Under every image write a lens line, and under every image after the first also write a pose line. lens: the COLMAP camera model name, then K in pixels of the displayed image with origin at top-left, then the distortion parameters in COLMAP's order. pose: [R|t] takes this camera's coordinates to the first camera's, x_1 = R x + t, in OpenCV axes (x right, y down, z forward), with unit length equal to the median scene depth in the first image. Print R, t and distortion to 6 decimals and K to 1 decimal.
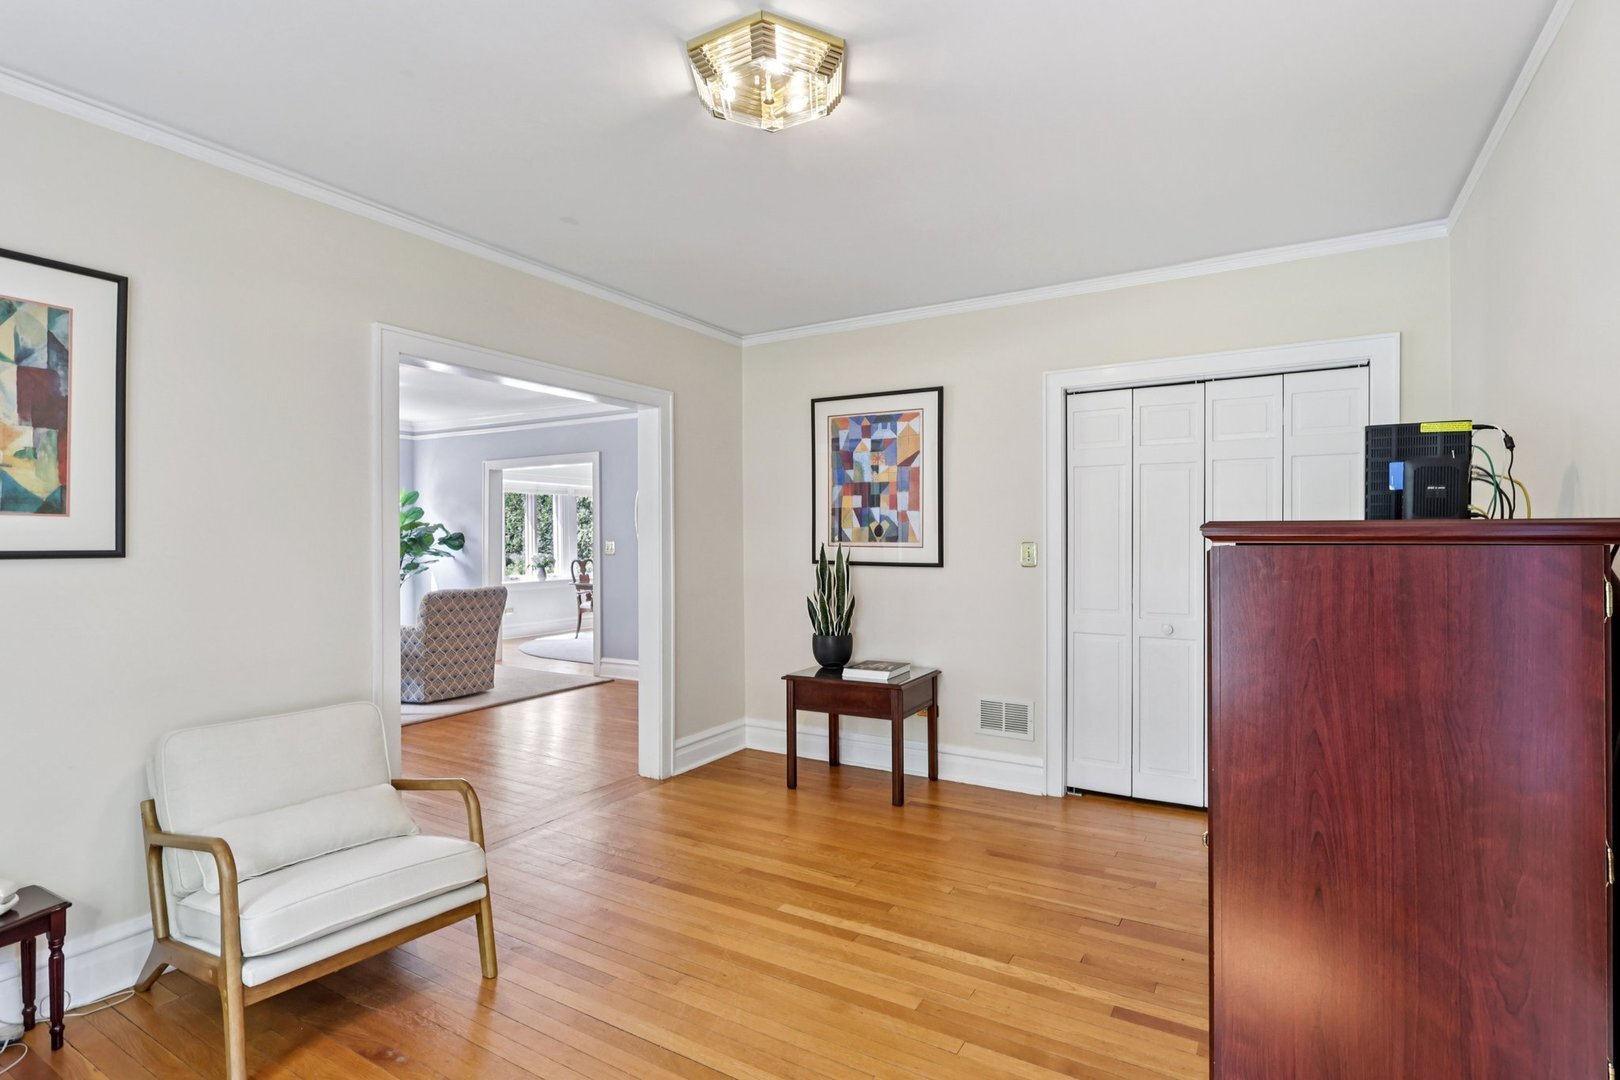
lens RADIAL K [[774.6, 0, 818.9], [0, 774.6, 536.6], [0, 0, 1]] dist [0.000863, -0.000124]
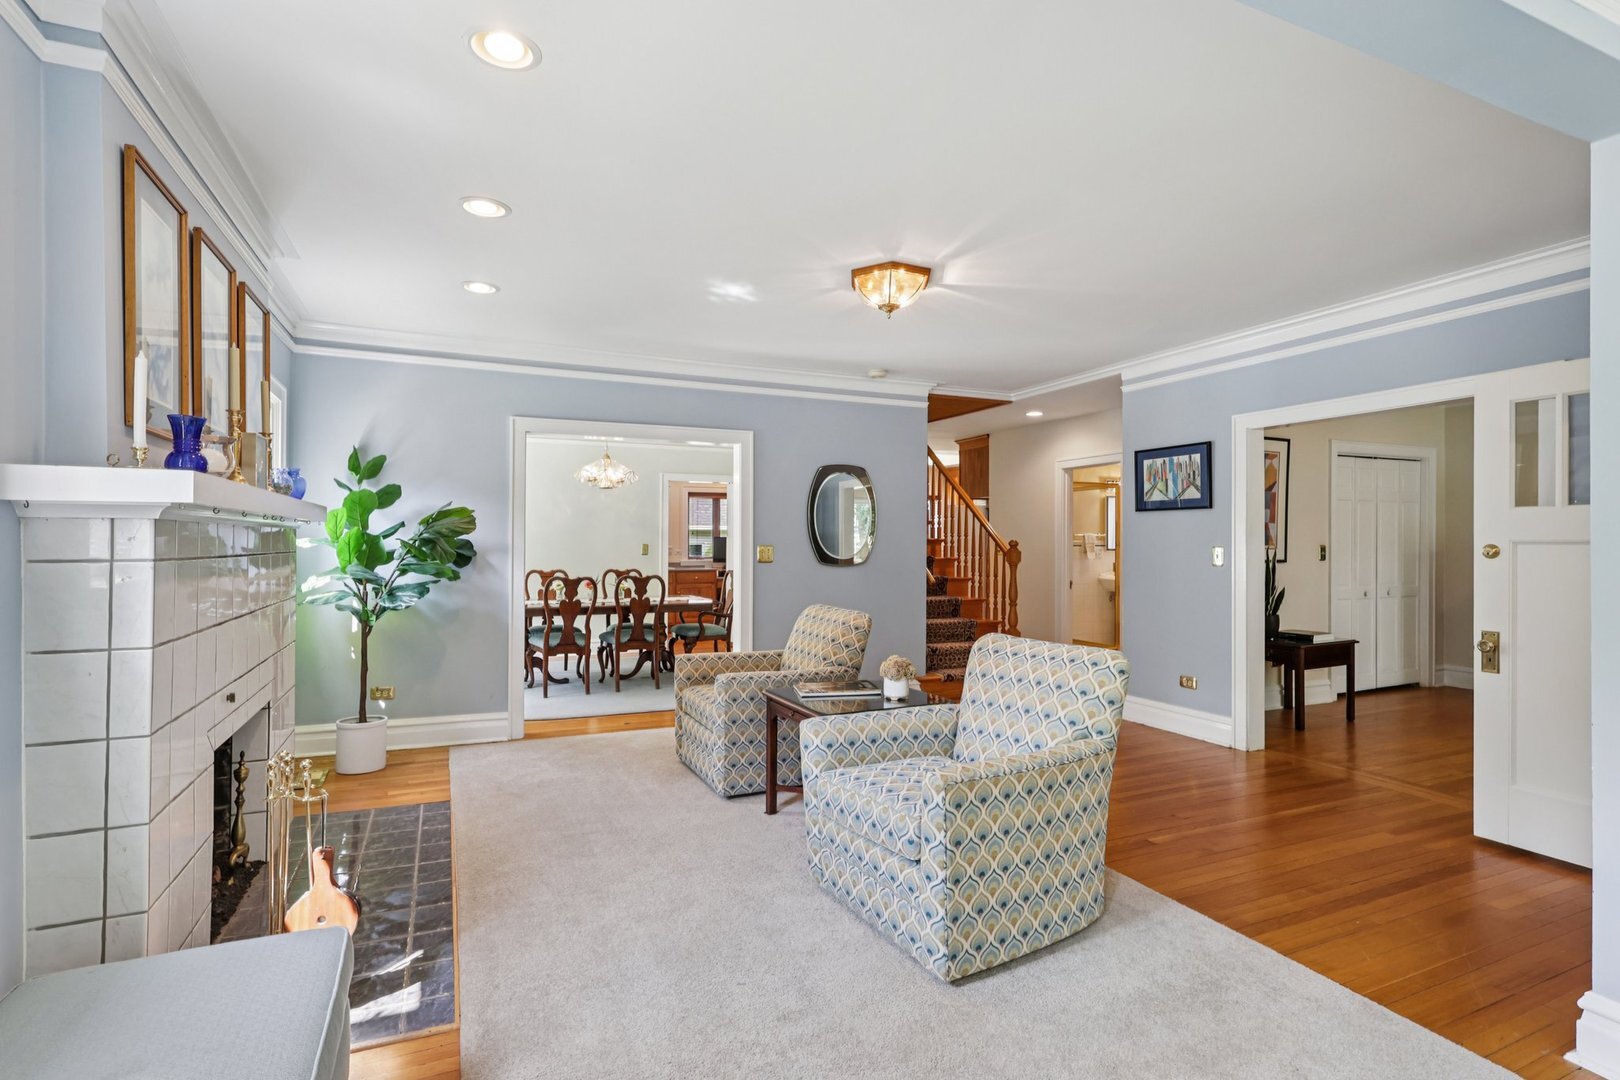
lens RADIAL K [[774.6, 0, 815.6], [0, 774.6, 546.5], [0, 0, 1]] dist [0.000863, -0.000124]
pose [[0.573817, 0.002760, 0.818979, -0.765935], [-0.003787, 0.999993, -0.000717, 0.006657], [-0.818975, -0.002690, 0.573823, 0.440947]]
